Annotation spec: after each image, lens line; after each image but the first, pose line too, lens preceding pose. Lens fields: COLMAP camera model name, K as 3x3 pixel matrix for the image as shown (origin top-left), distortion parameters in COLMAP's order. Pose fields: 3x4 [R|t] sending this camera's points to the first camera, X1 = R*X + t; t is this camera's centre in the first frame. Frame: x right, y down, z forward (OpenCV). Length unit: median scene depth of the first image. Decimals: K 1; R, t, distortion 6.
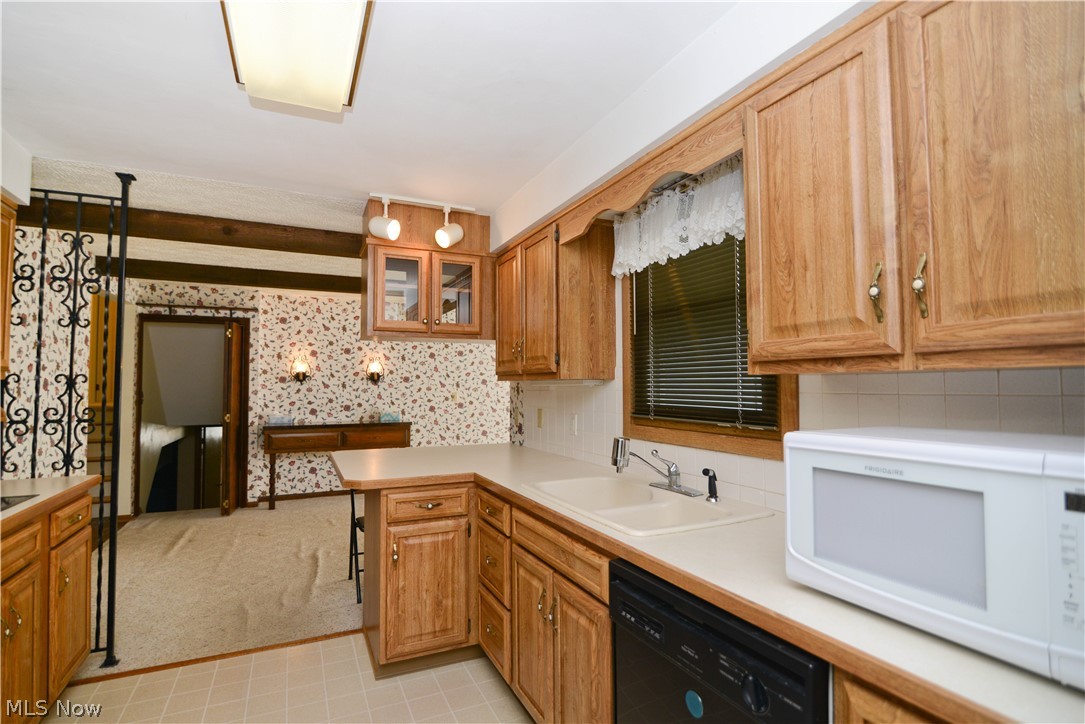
lens RADIAL K [[504.3, 0, 548.4], [0, 504.3, 366.9], [0, 0, 1]] dist [-0.021457, 0.000593]
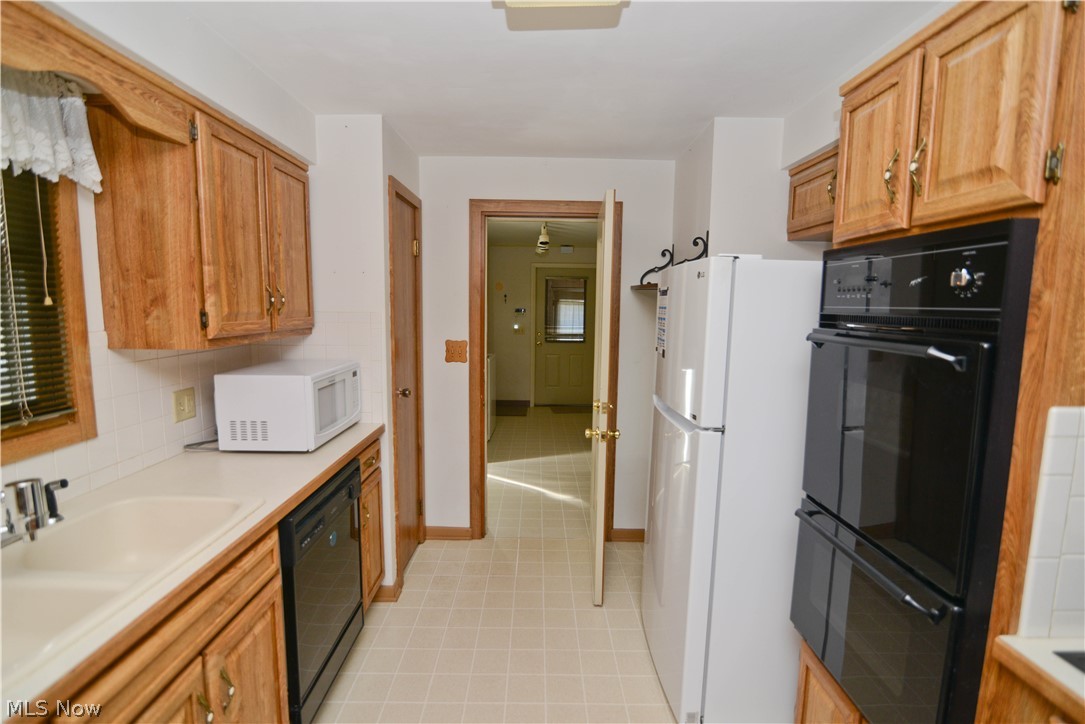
lens RADIAL K [[504.3, 0, 544.2], [0, 504.3, 364.3], [0, 0, 1]] dist [-0.021457, 0.000593]
pose [[-0.889456, -0.047463, 0.454549, -0.514034], [-0.016445, 0.997272, 0.071953, -0.028834], [-0.456724, 0.056524, -0.887811, 1.011913]]
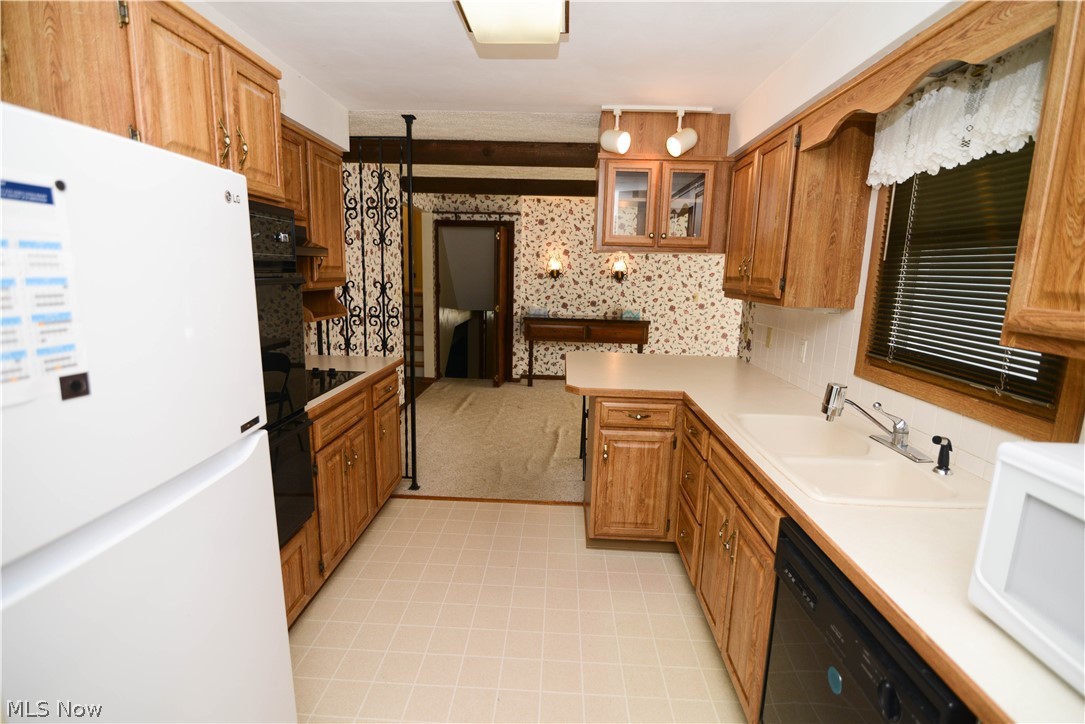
lens RADIAL K [[504.3, 0, 569.0], [0, 504.3, 357.0], [0, 0, 1]] dist [-0.021457, 0.000593]
pose [[0.890004, 0.115617, -0.441050, 0.086134], [-0.019659, 0.976147, 0.216217, -0.073747], [0.455529, -0.183764, 0.871048, 0.006380]]
